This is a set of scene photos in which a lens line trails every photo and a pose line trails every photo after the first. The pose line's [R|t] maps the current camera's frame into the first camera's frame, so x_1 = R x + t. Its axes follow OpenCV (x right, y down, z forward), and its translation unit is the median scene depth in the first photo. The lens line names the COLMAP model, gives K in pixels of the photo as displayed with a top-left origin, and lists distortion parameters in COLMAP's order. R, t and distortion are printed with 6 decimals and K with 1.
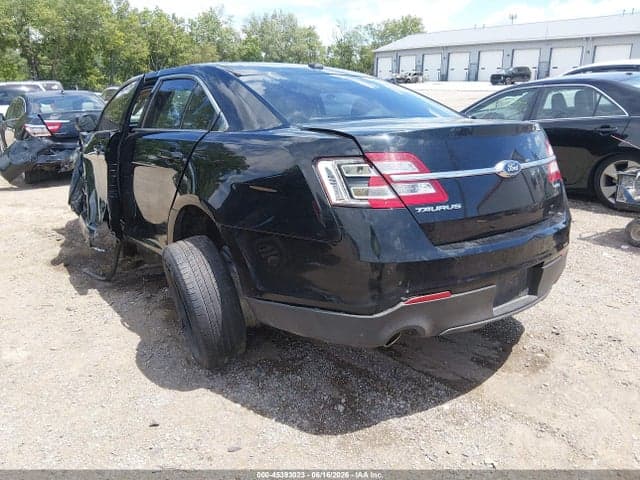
lens RADIAL K [[506.6, 0, 317.3], [0, 506.6, 237.4], [0, 0, 1]] dist [0.055634, -0.095232]
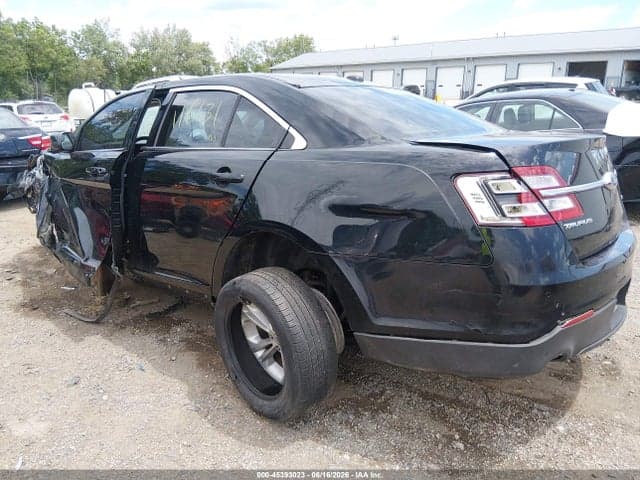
lens RADIAL K [[506.6, 0, 316.3], [0, 506.6, 234.7], [0, 0, 1]] dist [0.055634, -0.095232]
pose [[0.977355, -0.051759, 0.205176, -0.130929], [0.058861, 0.997855, -0.028657, -0.011081], [-0.203253, 0.040085, 0.978305, 0.048163]]
